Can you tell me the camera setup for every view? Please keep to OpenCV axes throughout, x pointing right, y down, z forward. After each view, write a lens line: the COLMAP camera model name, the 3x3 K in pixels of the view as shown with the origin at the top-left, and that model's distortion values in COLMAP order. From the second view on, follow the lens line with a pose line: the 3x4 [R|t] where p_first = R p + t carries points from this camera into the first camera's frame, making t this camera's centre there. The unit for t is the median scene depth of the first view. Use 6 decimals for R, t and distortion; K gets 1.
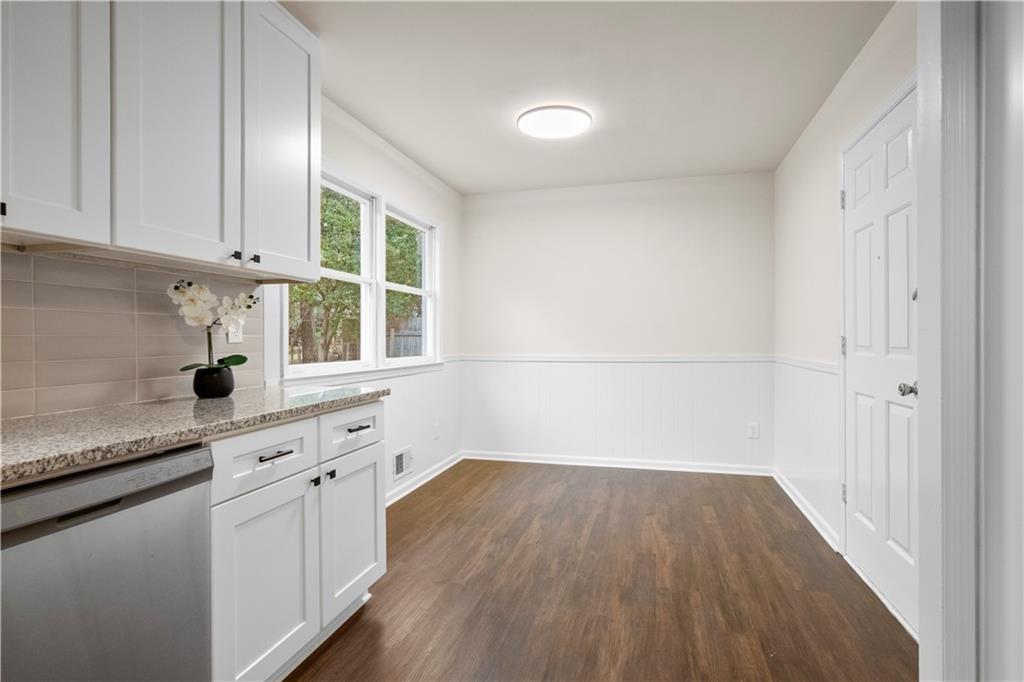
lens RADIAL K [[522.4, 0, 511.5], [0, 522.4, 332.1], [0, 0, 1]] dist [0.002527, 0.001899]
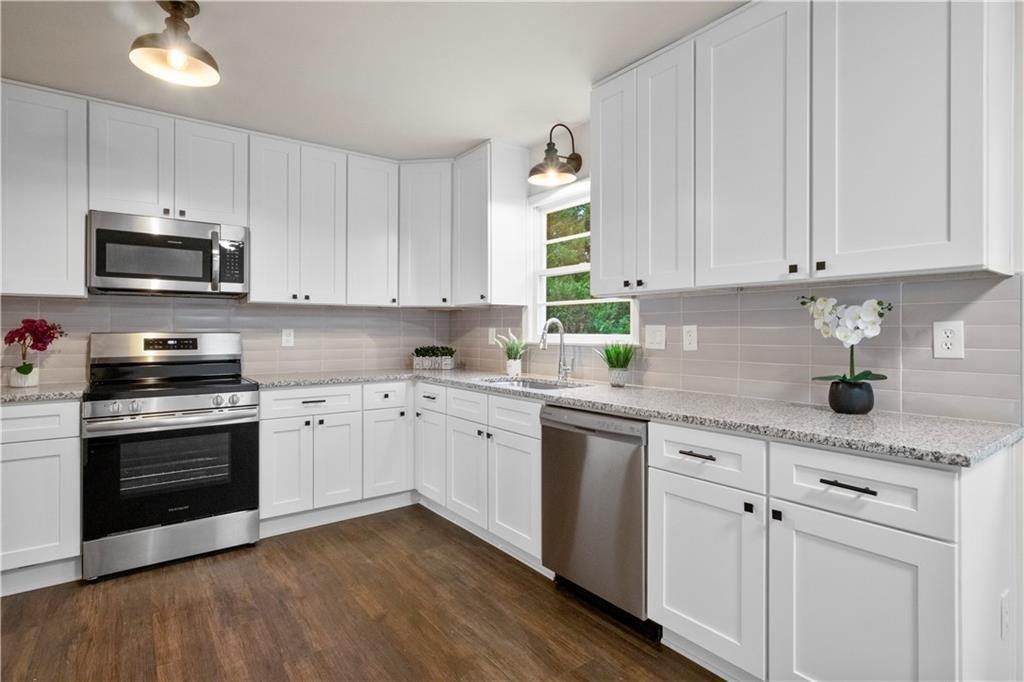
lens RADIAL K [[522.4, 0, 516.0], [0, 522.4, 337.7], [0, 0, 1]] dist [0.002527, 0.001899]
pose [[-0.604761, 0.012458, -0.796309, 0.568467], [0.006889, 0.999922, 0.010411, -0.027528], [0.796377, 0.000811, -0.604800, 1.136392]]
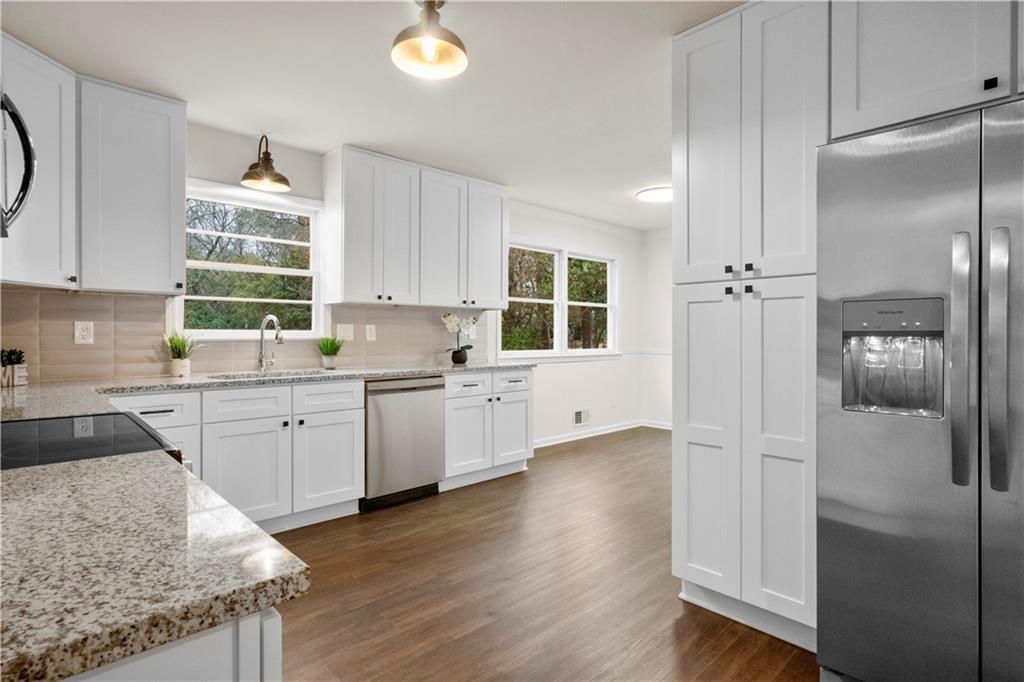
lens RADIAL K [[522.4, 0, 518.0], [0, 522.4, 330.6], [0, 0, 1]] dist [0.002527, 0.001899]
pose [[0.855357, 0.007096, -0.517991, 0.854979], [-0.003695, 0.999964, 0.007597, -0.037381], [0.518026, -0.004584, 0.855353, -0.840763]]
